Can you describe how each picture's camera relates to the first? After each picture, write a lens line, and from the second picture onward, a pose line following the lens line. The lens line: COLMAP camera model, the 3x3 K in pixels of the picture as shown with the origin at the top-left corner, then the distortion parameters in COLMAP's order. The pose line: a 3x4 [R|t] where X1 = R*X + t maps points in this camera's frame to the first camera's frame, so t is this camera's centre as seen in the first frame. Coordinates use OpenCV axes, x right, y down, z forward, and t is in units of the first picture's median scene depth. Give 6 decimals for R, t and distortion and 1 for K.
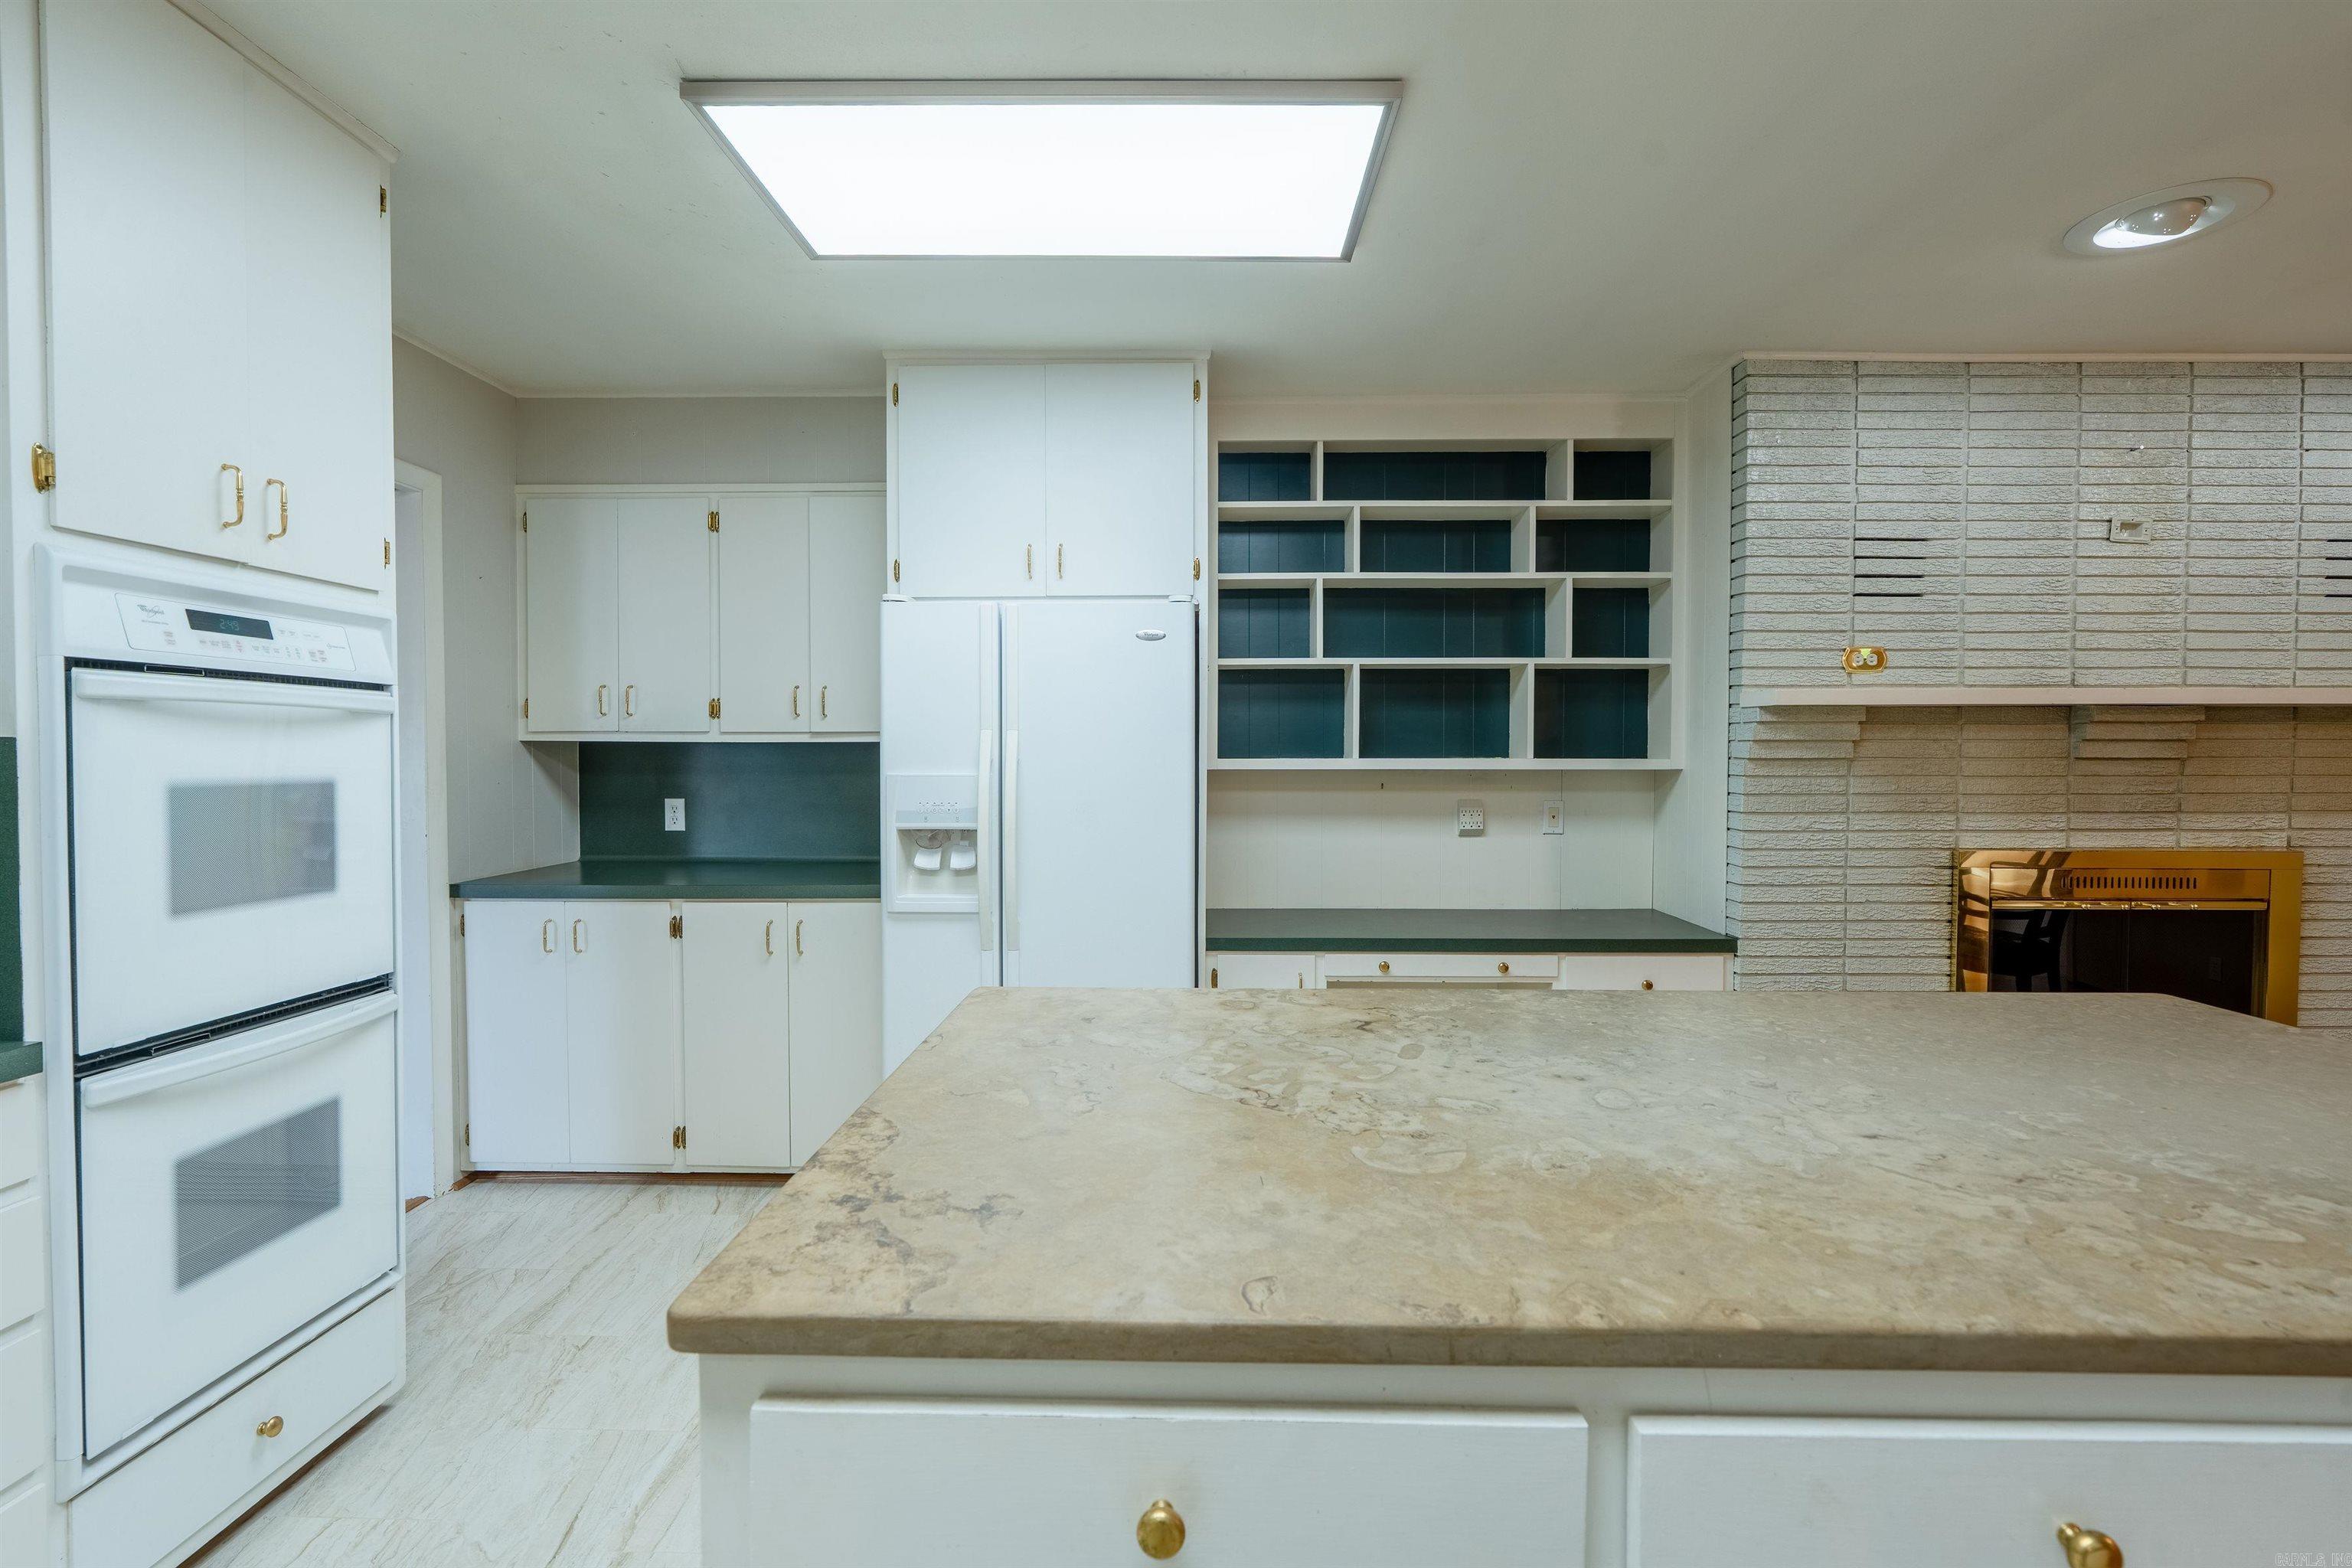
lens RADIAL K [[1061.8, 0, 1176.0], [0, 1061.8, 784.0], [0, 0, 1]] dist [-0.001734, -0.000146]
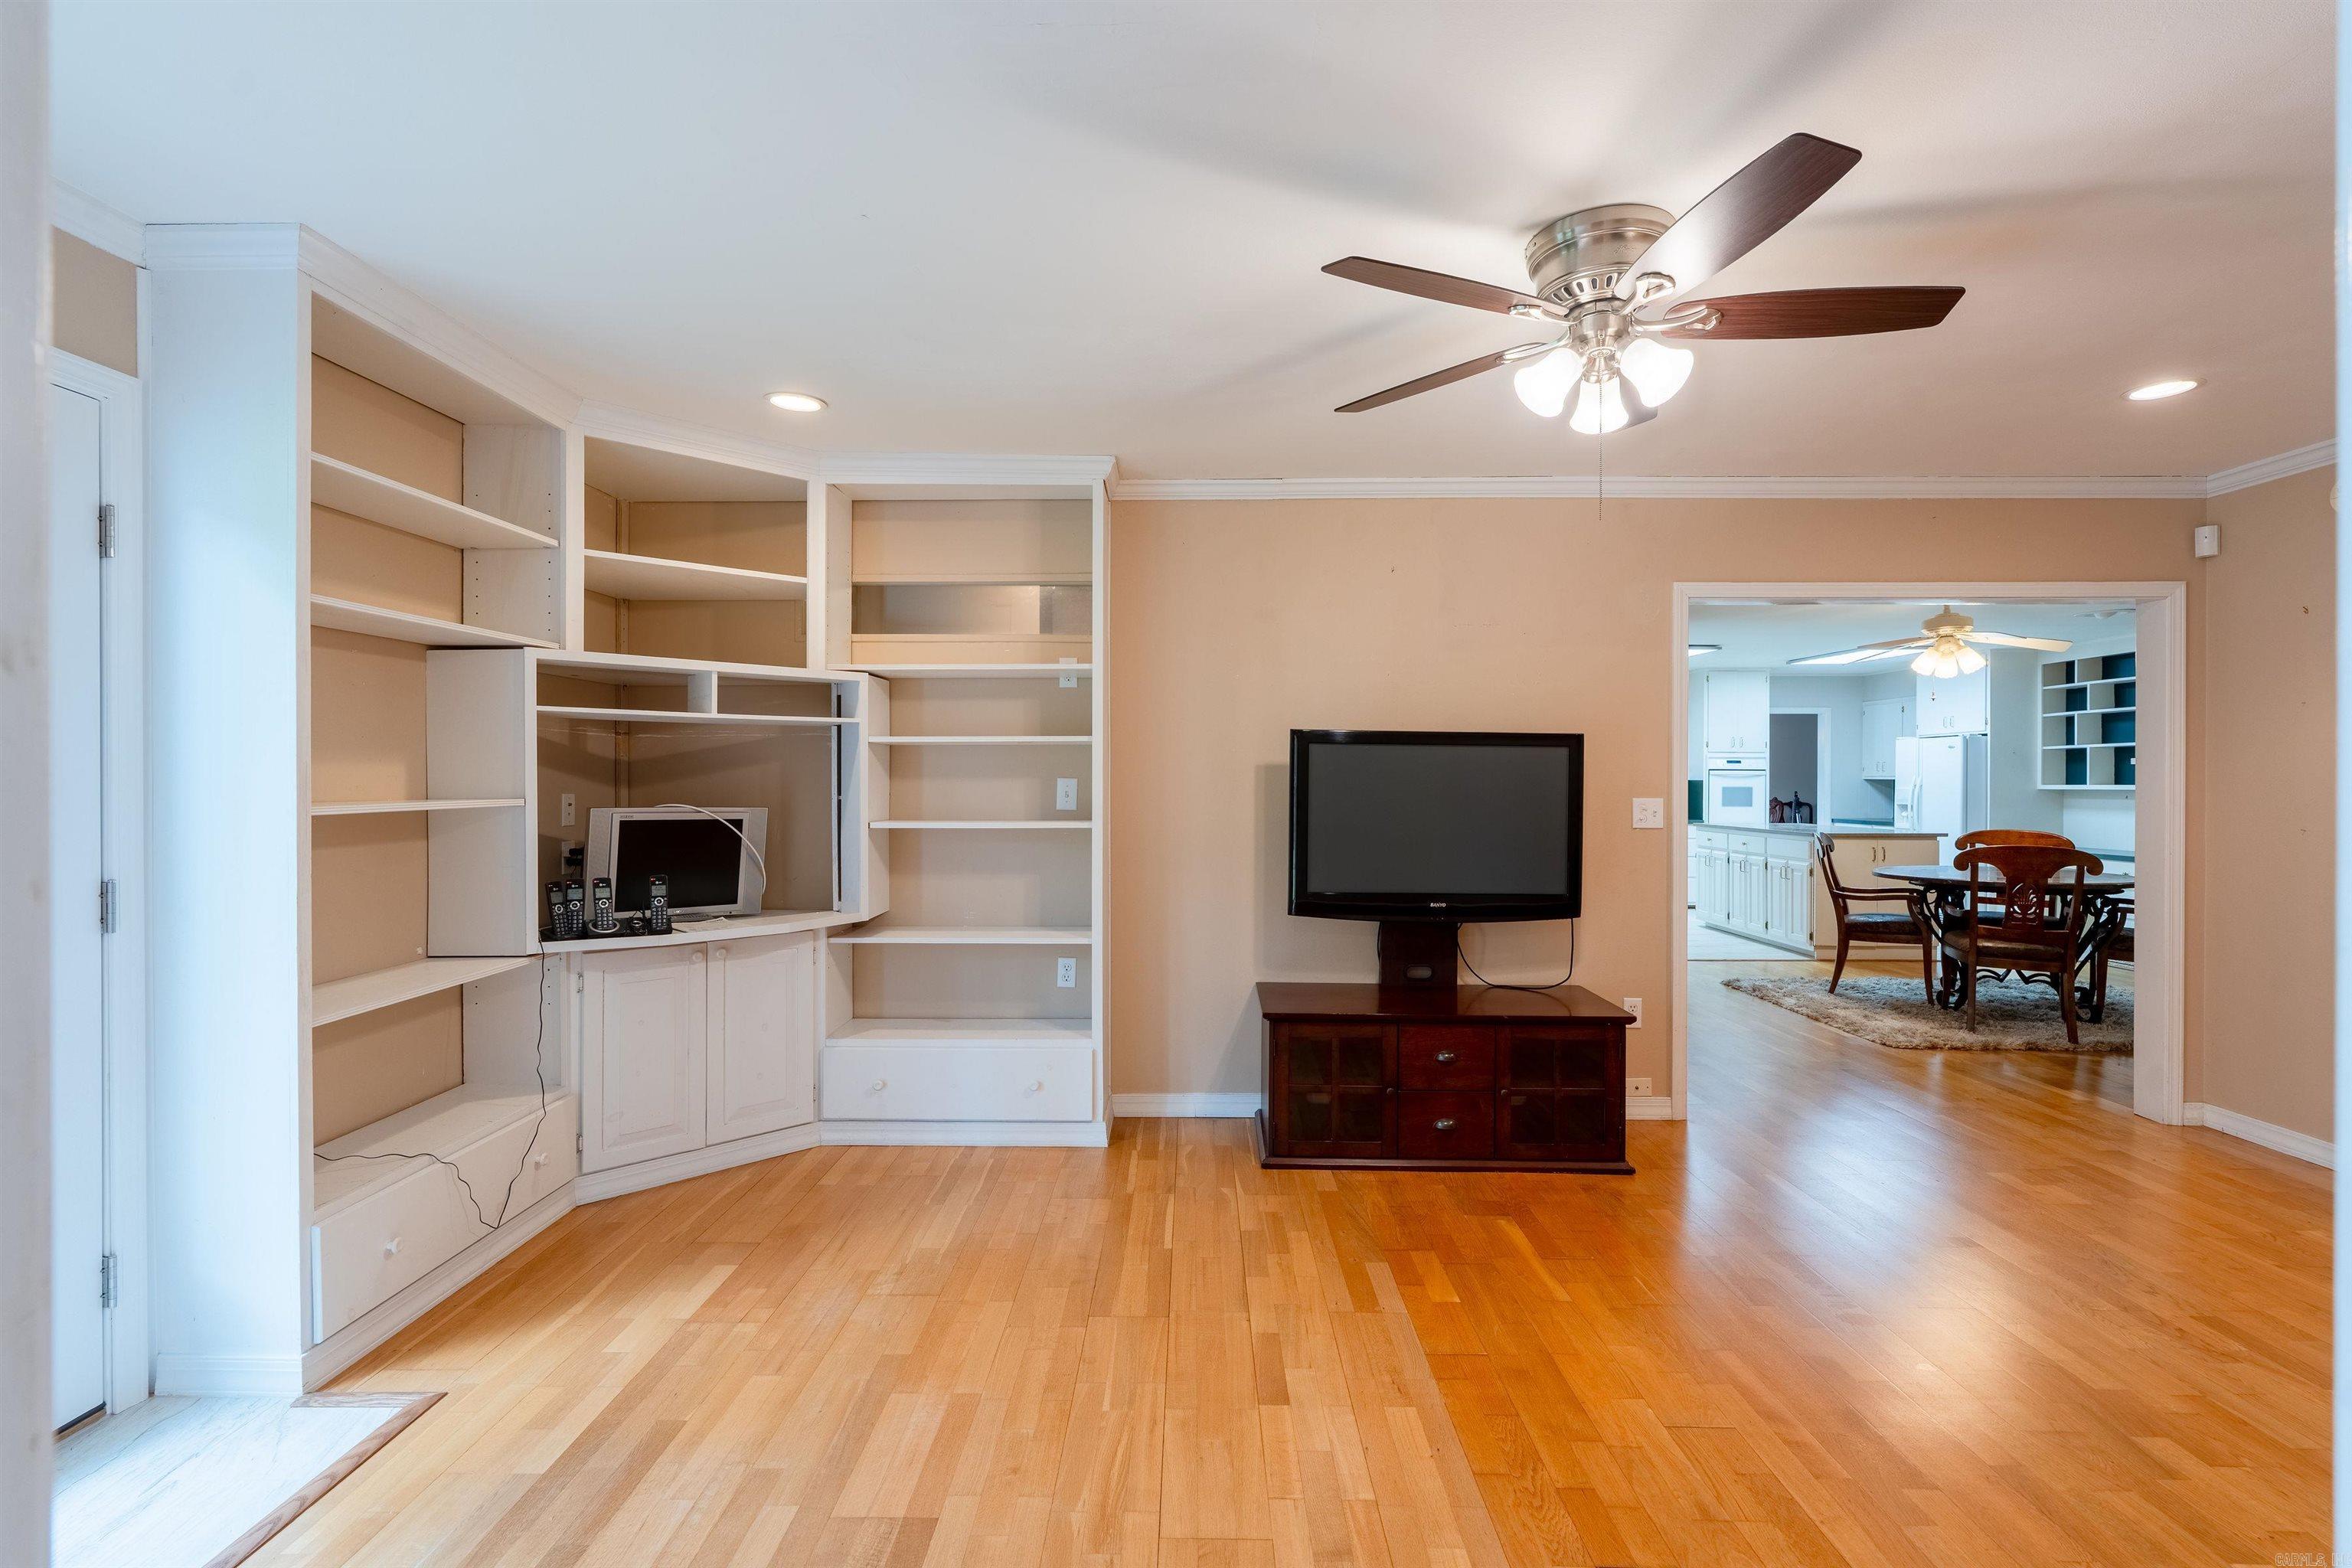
lens RADIAL K [[1053.7, 0, 1176.0], [0, 1053.7, 784.0], [0, 0, 1]] dist [-0.001079, 0.000287]
pose [[-0.001726, 0.001890, -0.999997, 3.002312], [-0.029435, 0.999565, 0.001940, 0.037435], [0.999565, 0.029438, -0.001669, -1.287269]]
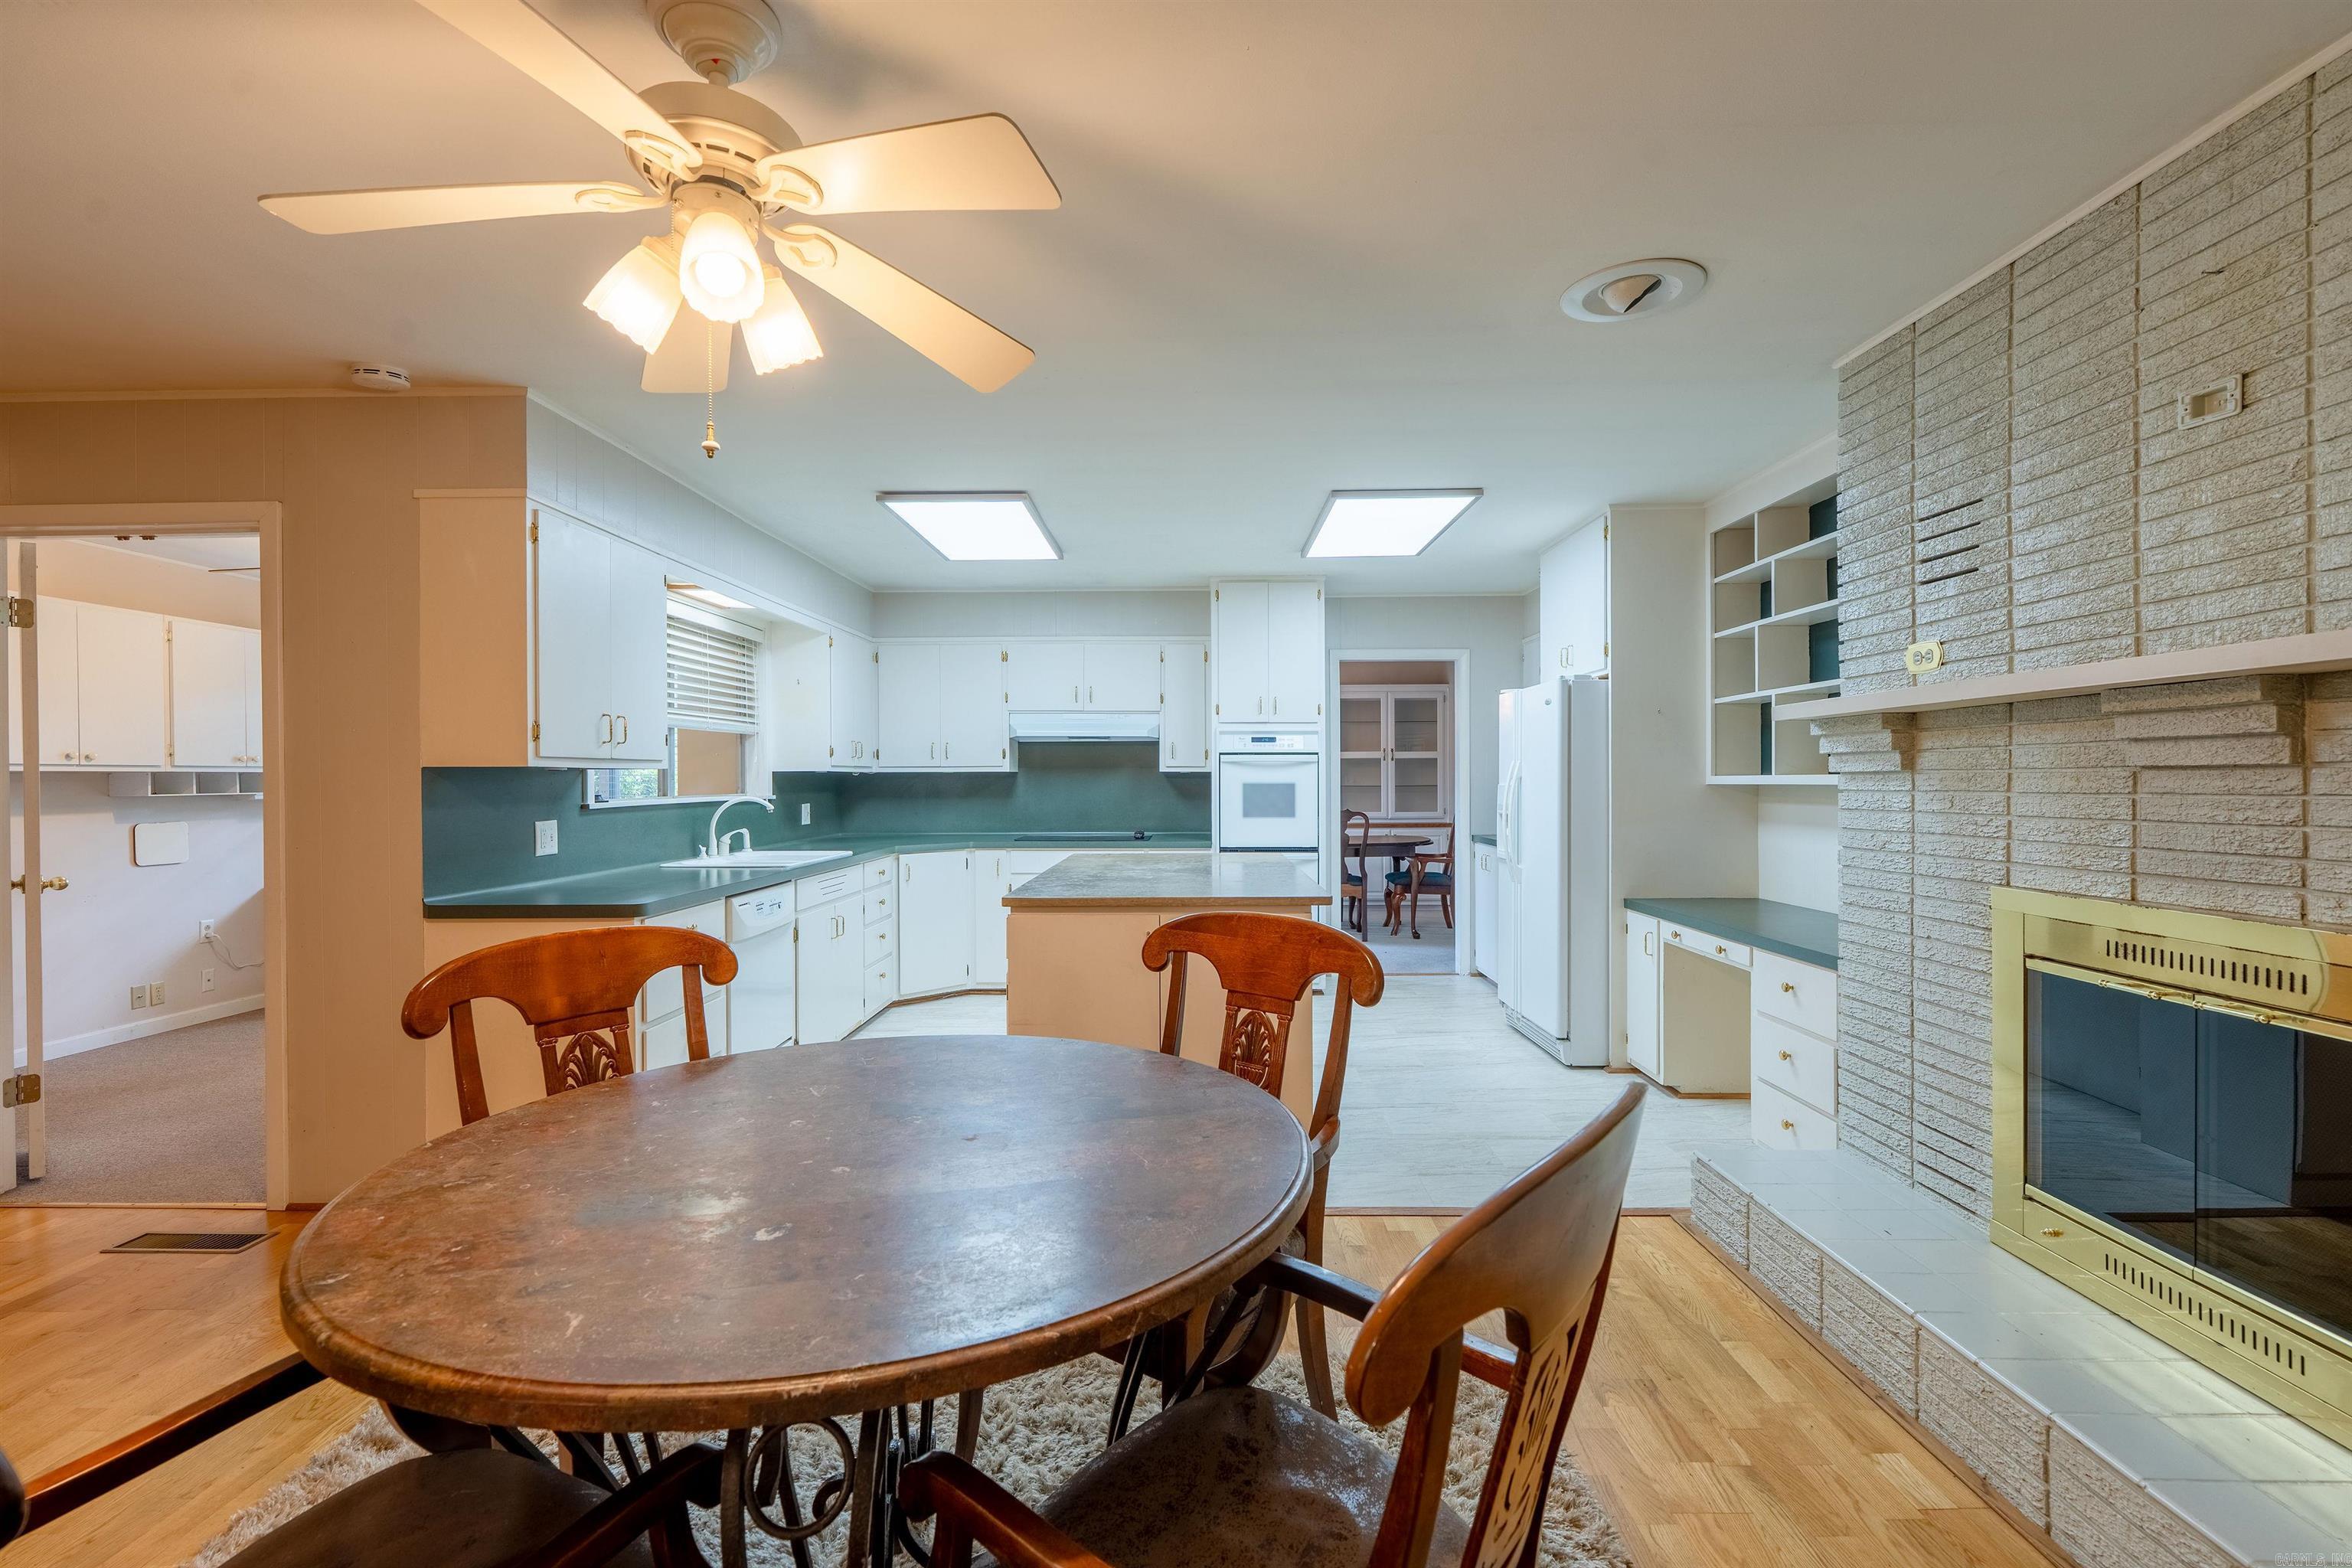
lens RADIAL K [[1053.7, 0, 1176.0], [0, 1053.7, 784.0], [0, 0, 1]] dist [-0.001079, 0.000287]
pose [[-0.001845, 0.002467, -0.999995, 1.511766], [-0.025060, 0.999683, 0.002513, 0.000050], [0.999684, 0.025064, -0.001783, 0.391980]]
